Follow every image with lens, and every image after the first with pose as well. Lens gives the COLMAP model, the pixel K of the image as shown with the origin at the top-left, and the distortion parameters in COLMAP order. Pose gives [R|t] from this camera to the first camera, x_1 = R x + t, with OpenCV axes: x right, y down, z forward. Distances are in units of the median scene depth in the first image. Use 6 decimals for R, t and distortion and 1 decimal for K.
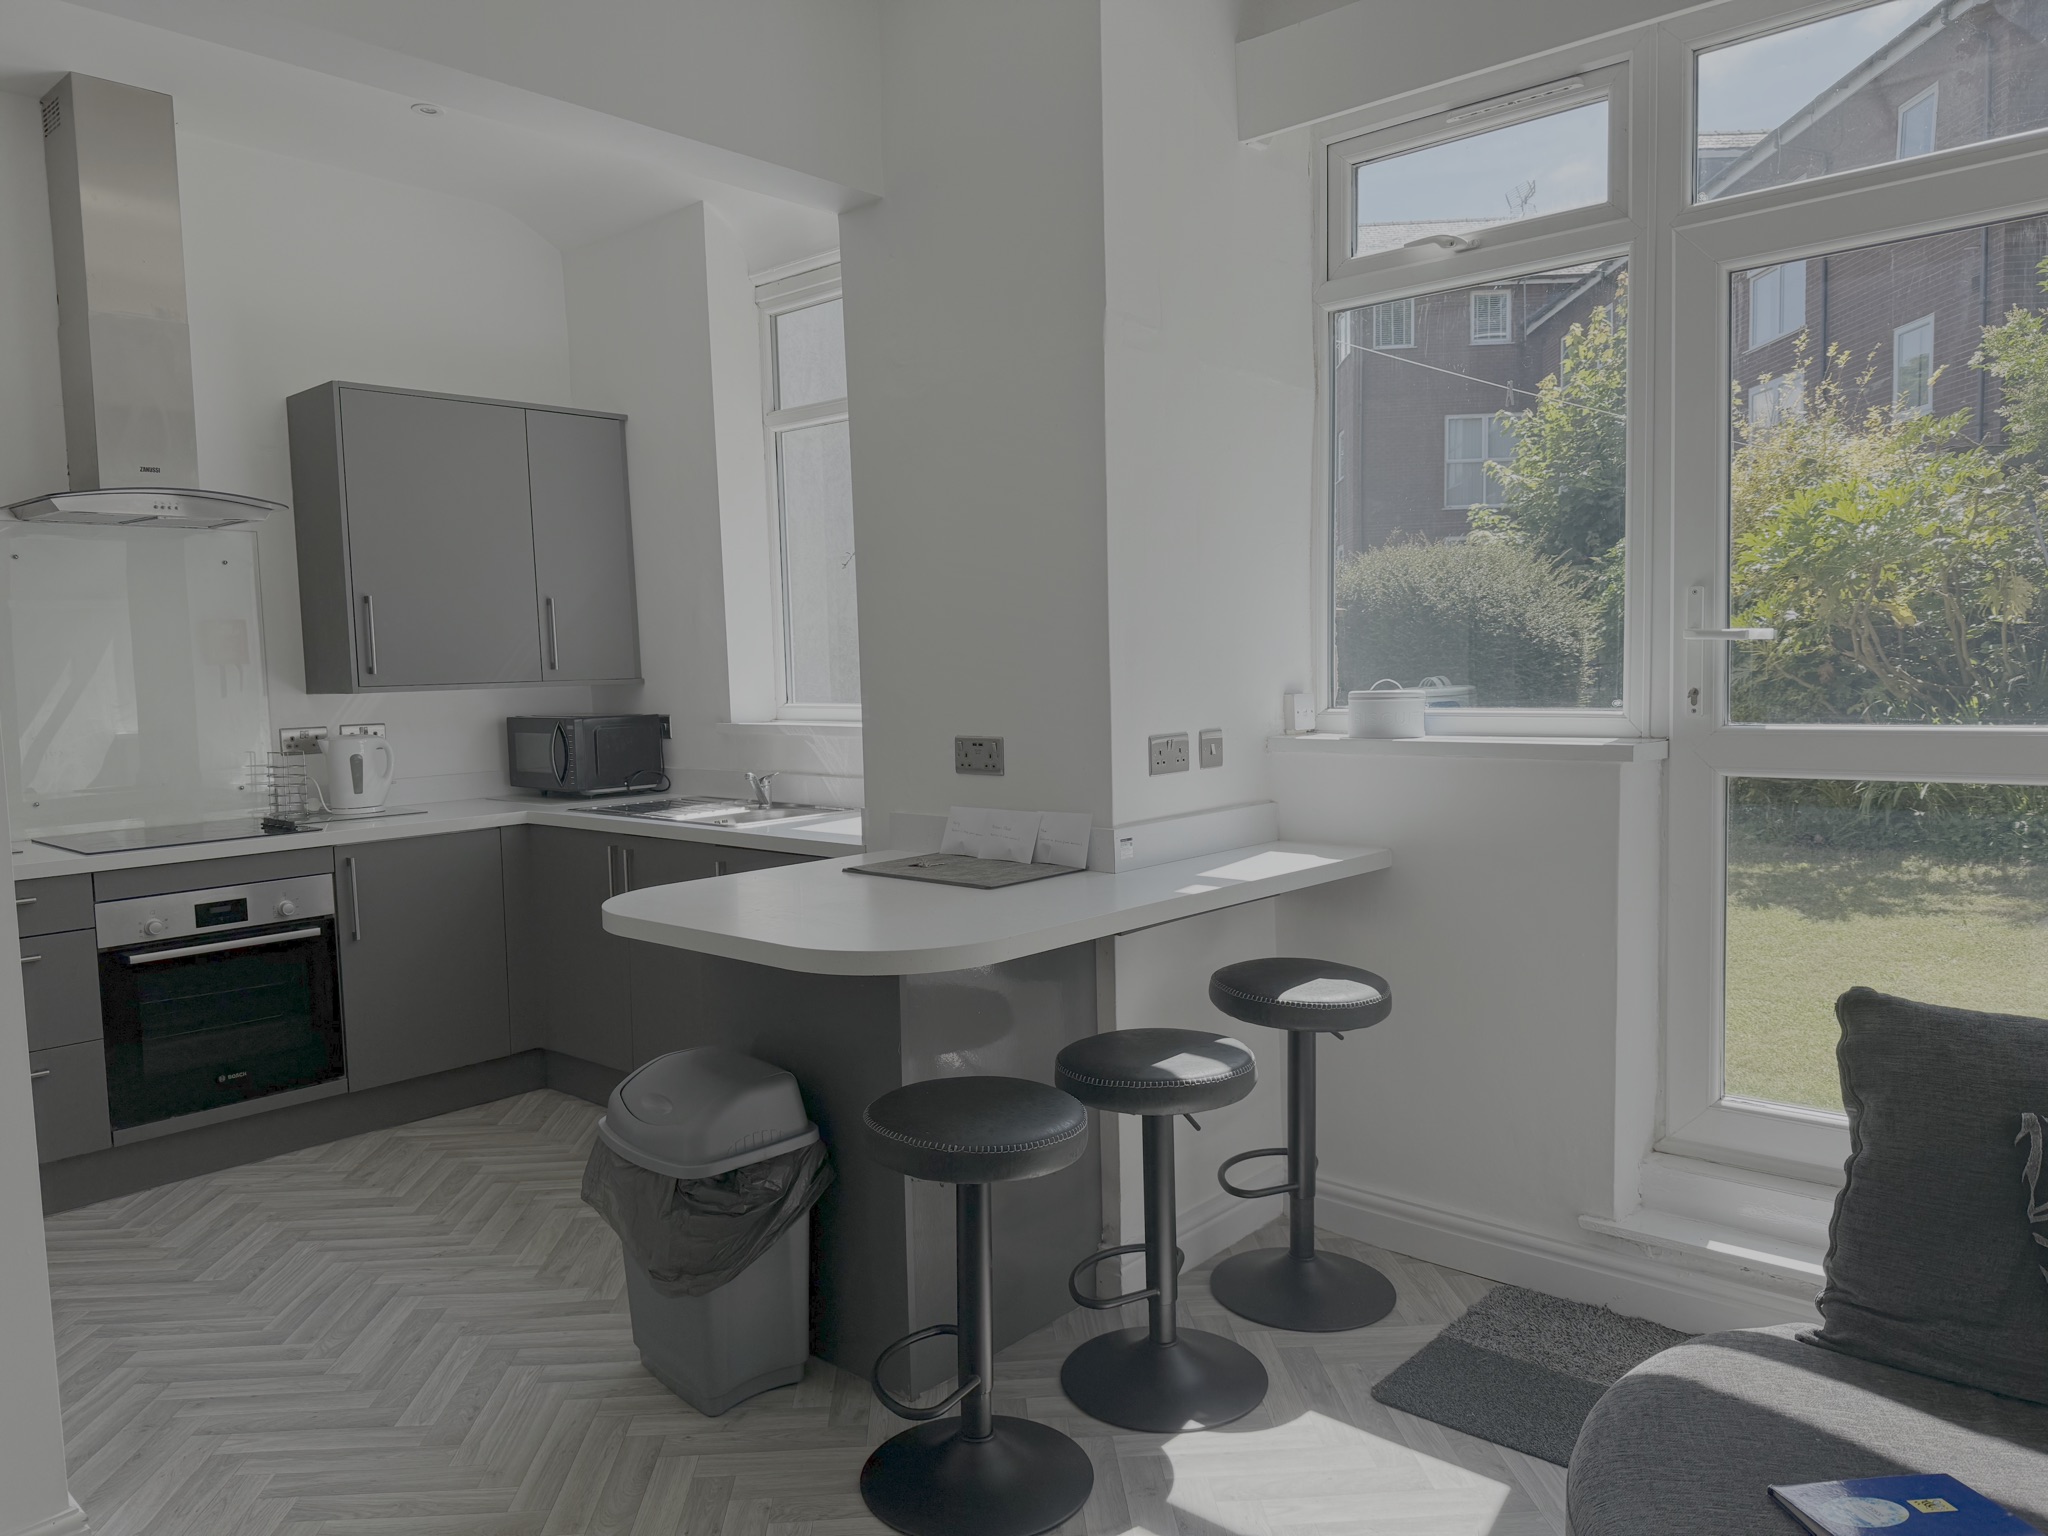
lens RADIAL K [[1473.5, 0, 1024.0], [0, 1473.5, 768.0], [0, 0, 1]] dist [0.012102, -0.000623]
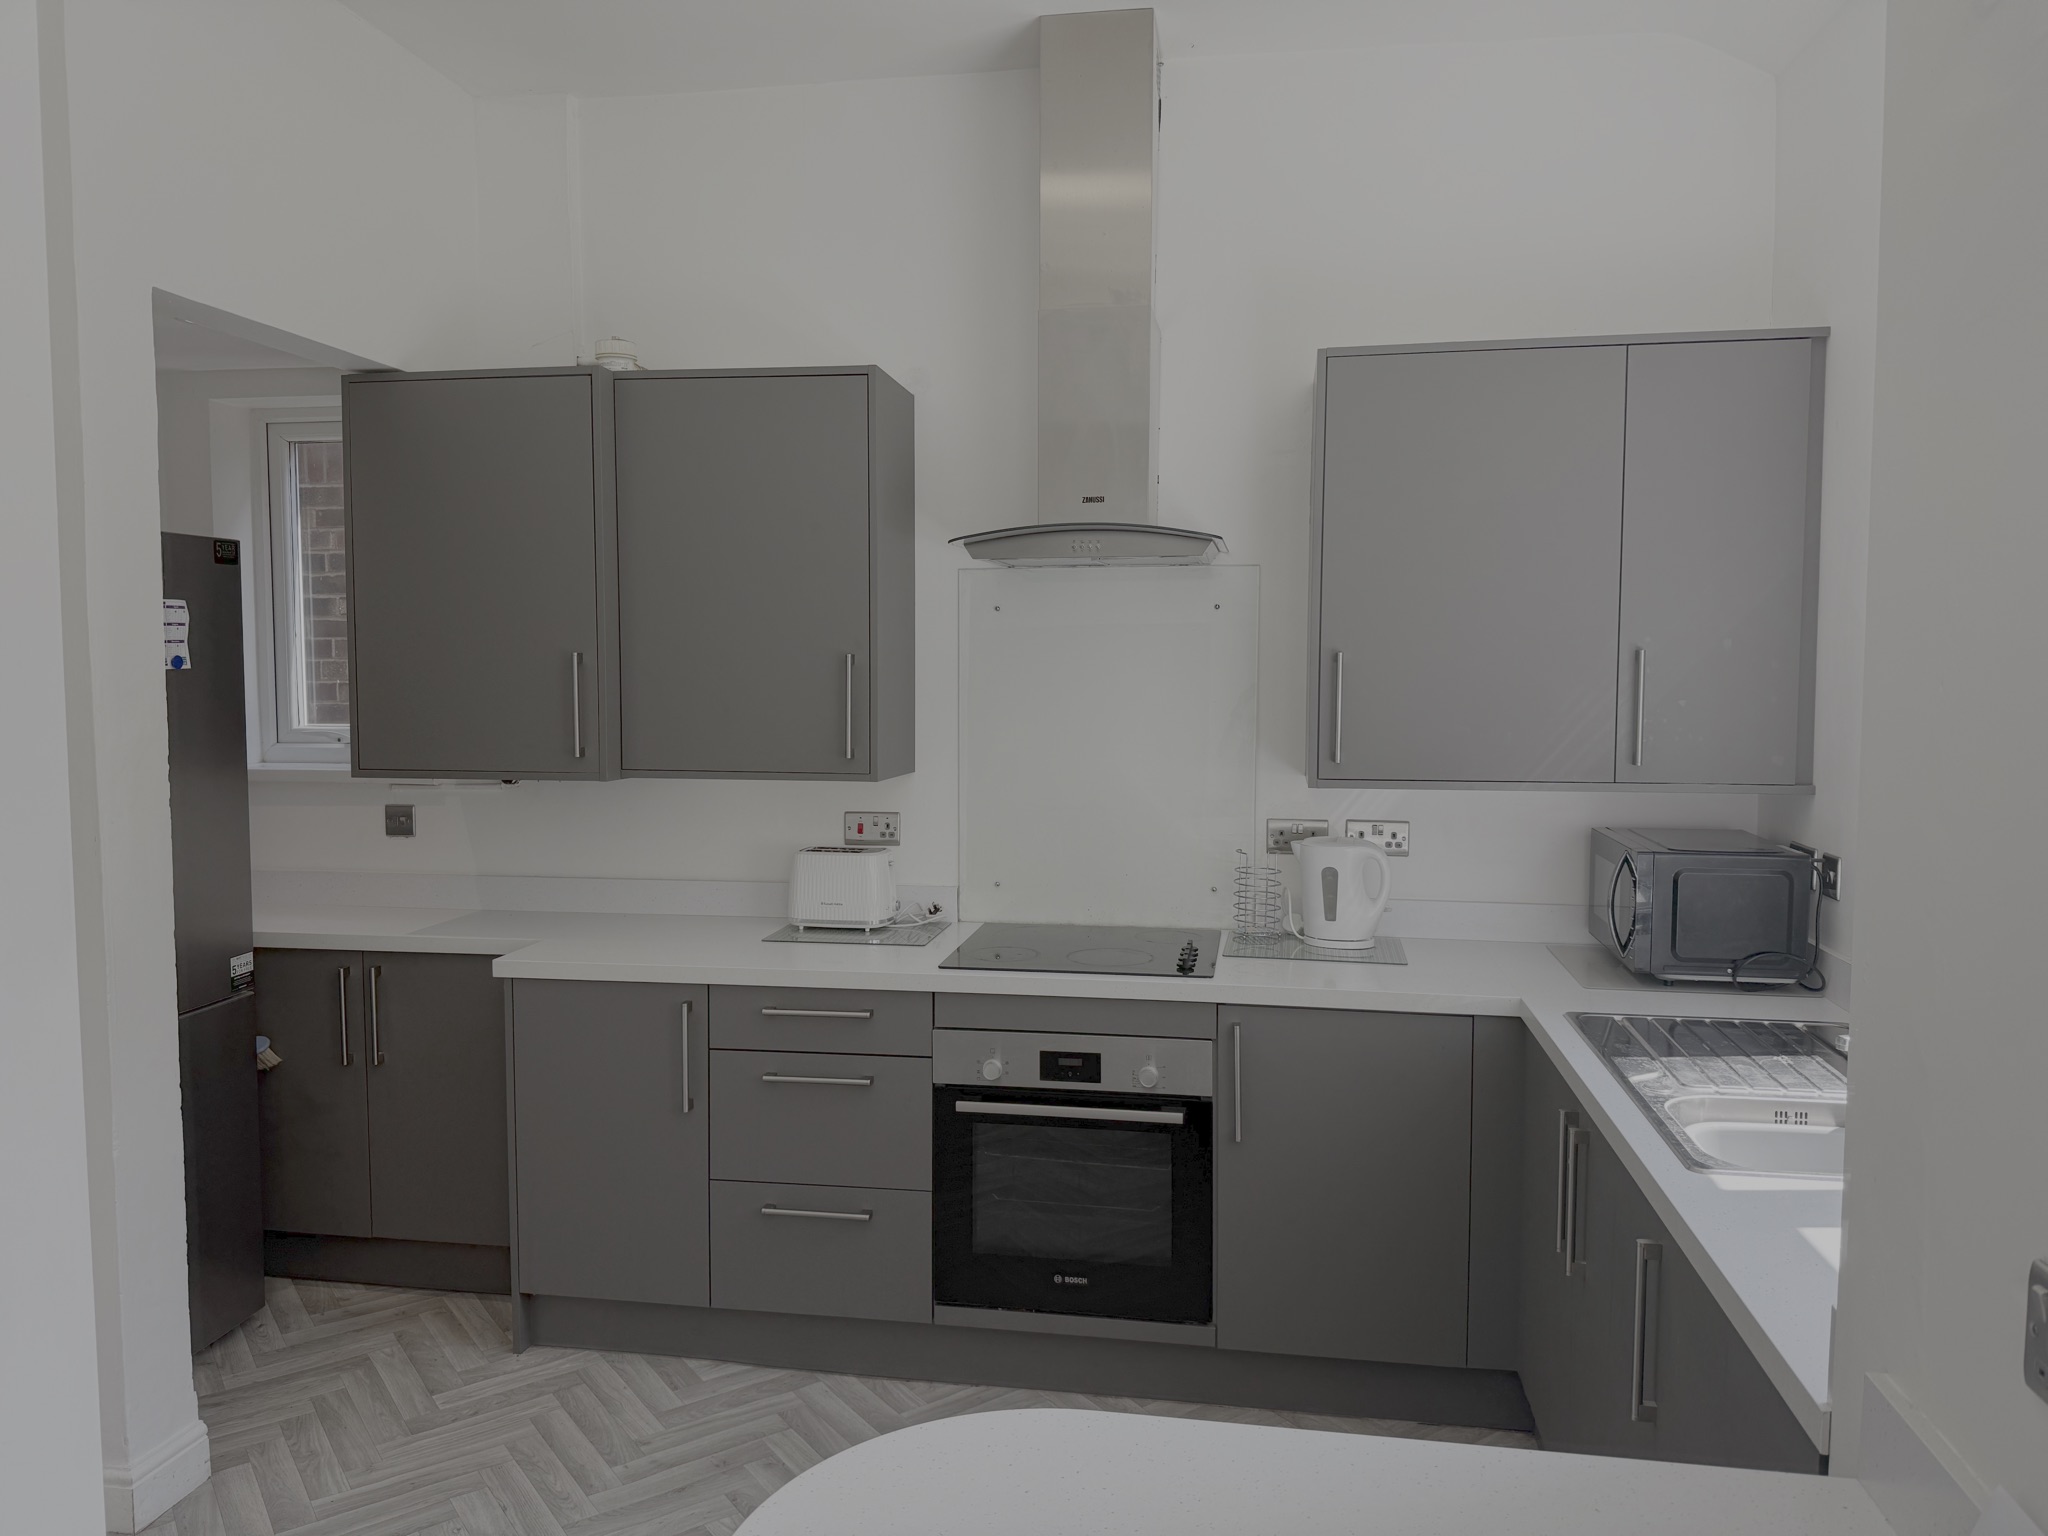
lens RADIAL K [[1473.5, 0, 1024.0], [0, 1473.5, 768.0], [0, 0, 1]] dist [0.012102, -0.000623]
pose [[0.557862, 0.082456, -0.825828, 0.056023], [-0.084560, 0.995521, 0.042278, -0.080574], [0.825615, 0.046246, 0.562336, 0.512602]]
